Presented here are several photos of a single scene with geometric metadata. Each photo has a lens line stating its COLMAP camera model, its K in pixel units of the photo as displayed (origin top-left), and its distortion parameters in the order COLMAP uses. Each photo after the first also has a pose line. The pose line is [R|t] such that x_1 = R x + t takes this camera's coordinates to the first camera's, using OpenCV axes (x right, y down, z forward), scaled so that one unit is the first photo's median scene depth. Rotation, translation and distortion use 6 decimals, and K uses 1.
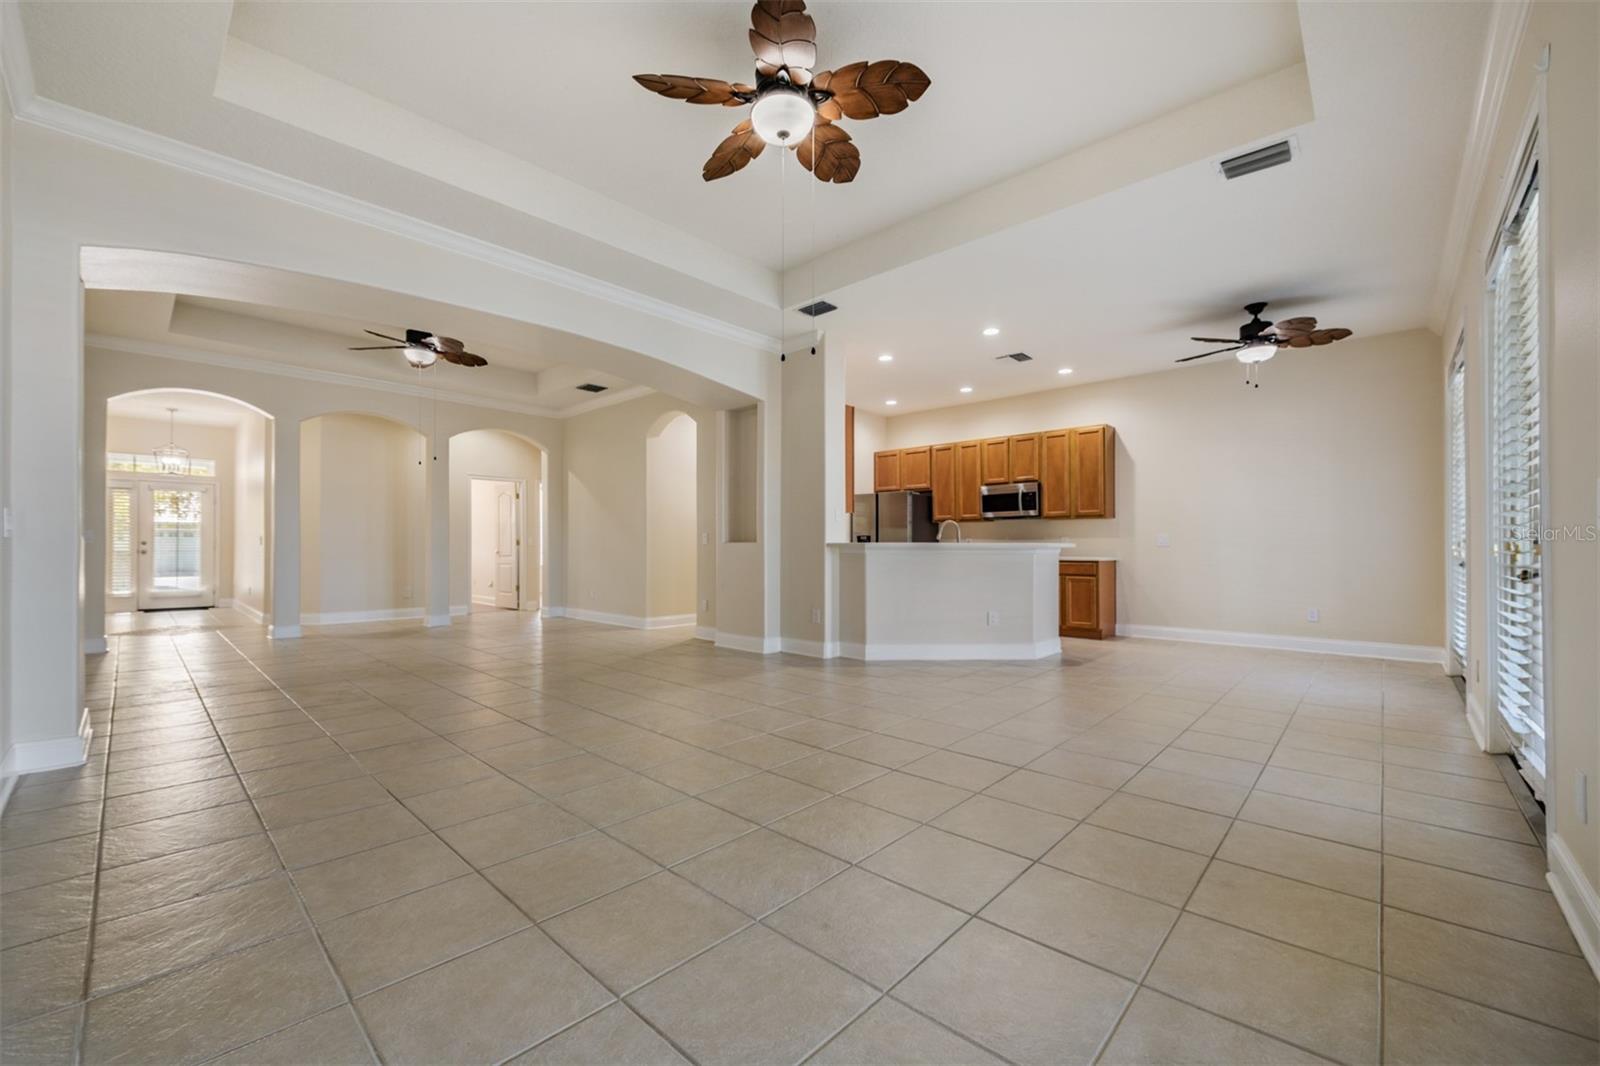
lens RADIAL K [[639.9, 0, 772.9], [0, 639.9, 544.5], [0, 0, 1]] dist [0.001636, 0.000281]
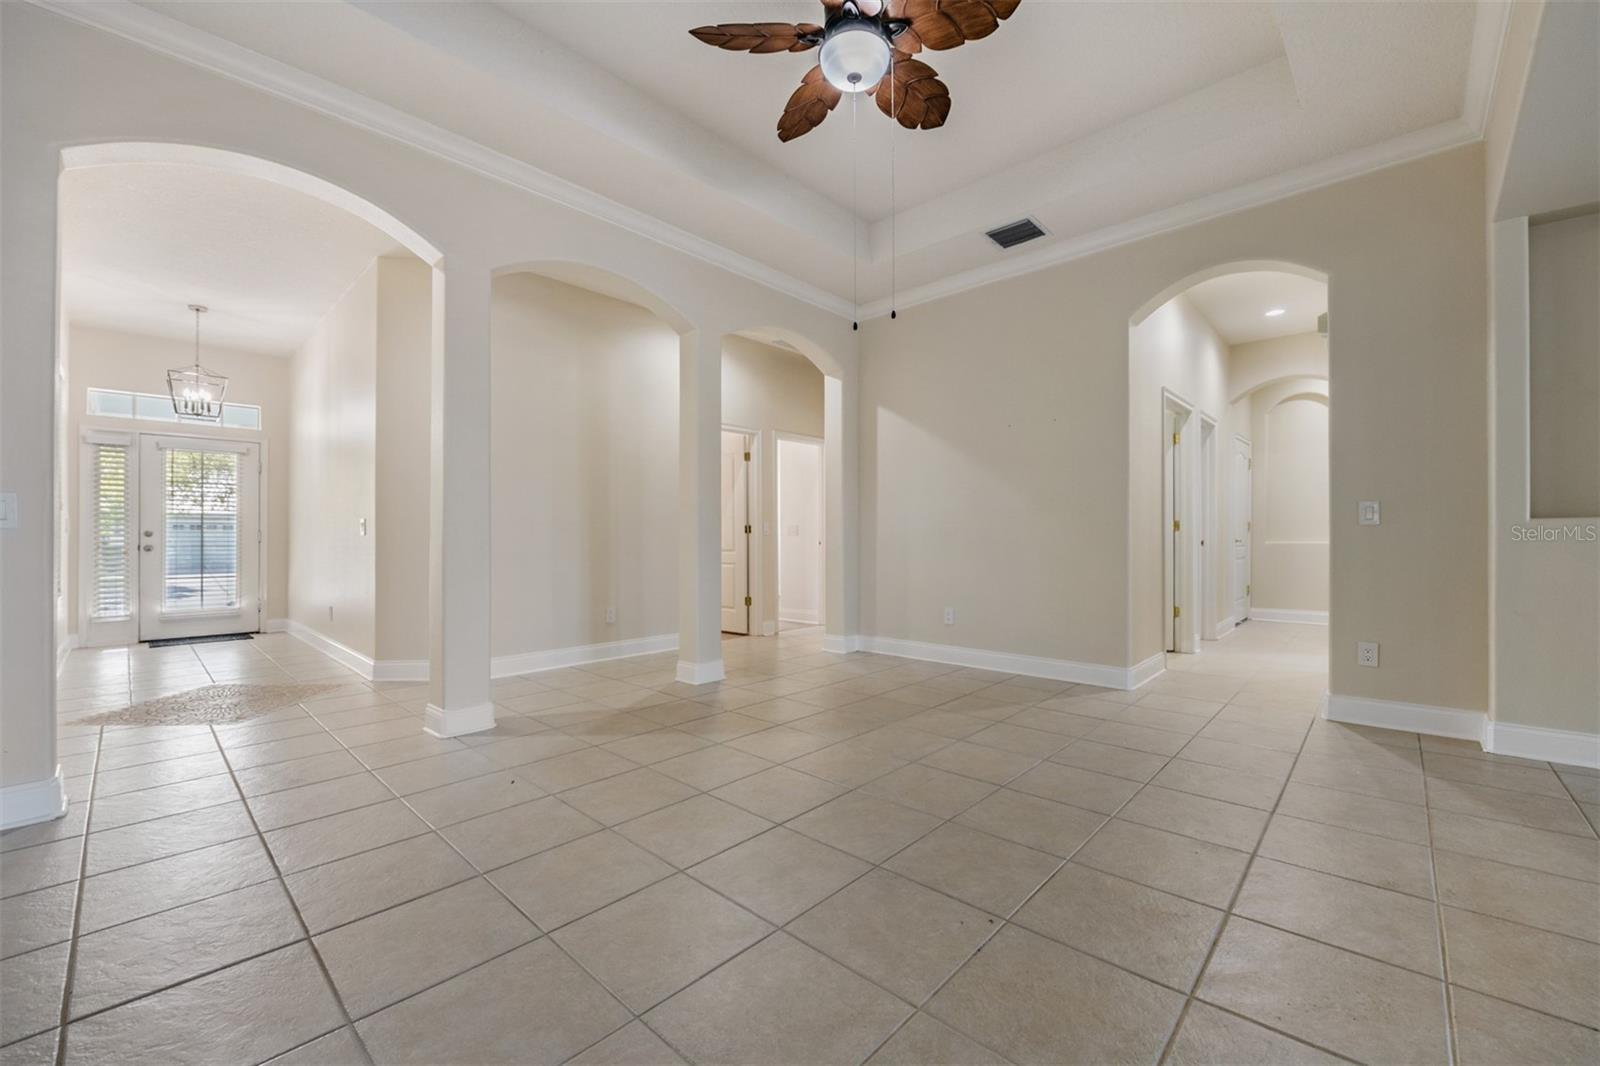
lens RADIAL K [[647.1, 0, 781.4], [0, 647.1, 531.7], [0, 0, 1]] dist [0.018820, -0.000203]
pose [[0.999975, -0.006692, 0.002424, -0.351228], [0.006693, 0.999977, -0.000495, -0.000128], [-0.002420, 0.000511, 0.999997, 0.342805]]
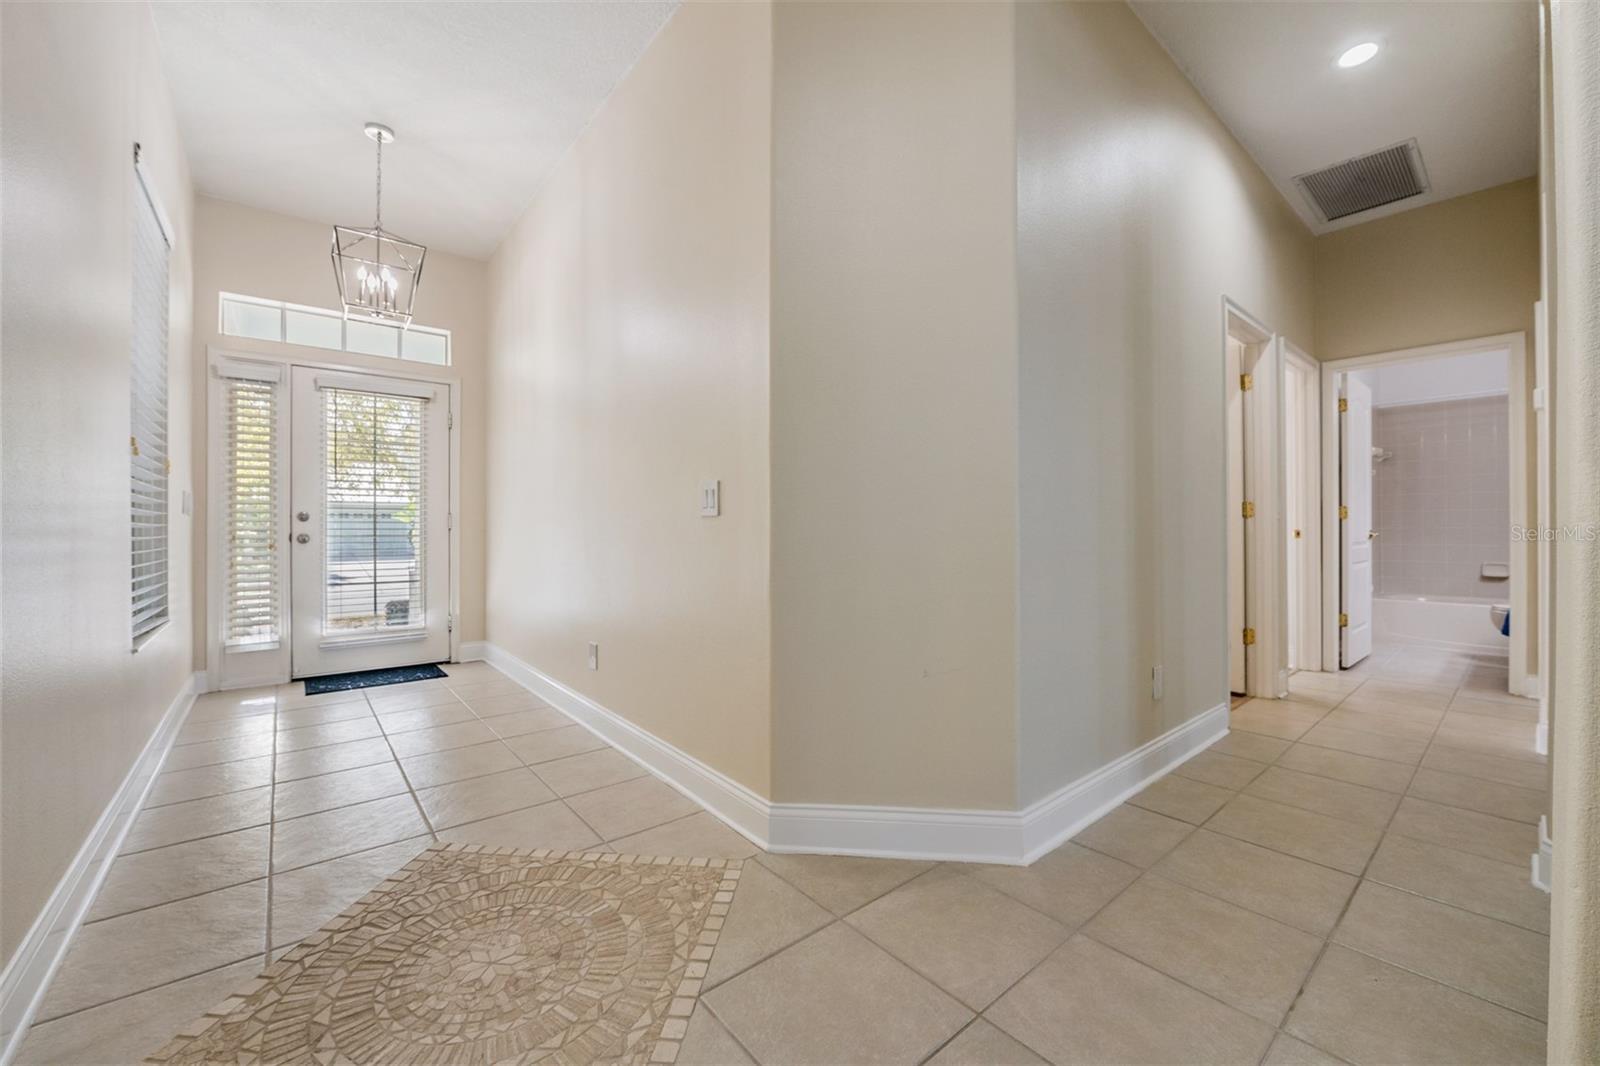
lens RADIAL K [[624.4, 0, 802.9], [0, 624.4, 523.5], [0, 0, 1]] dist [0.000439, 0.000000]
pose [[0.994293, -0.005193, -0.106553, -0.592828], [0.005660, 0.999976, 0.004081, 0.001815], [0.106530, -0.004660, 0.994299, 0.608053]]
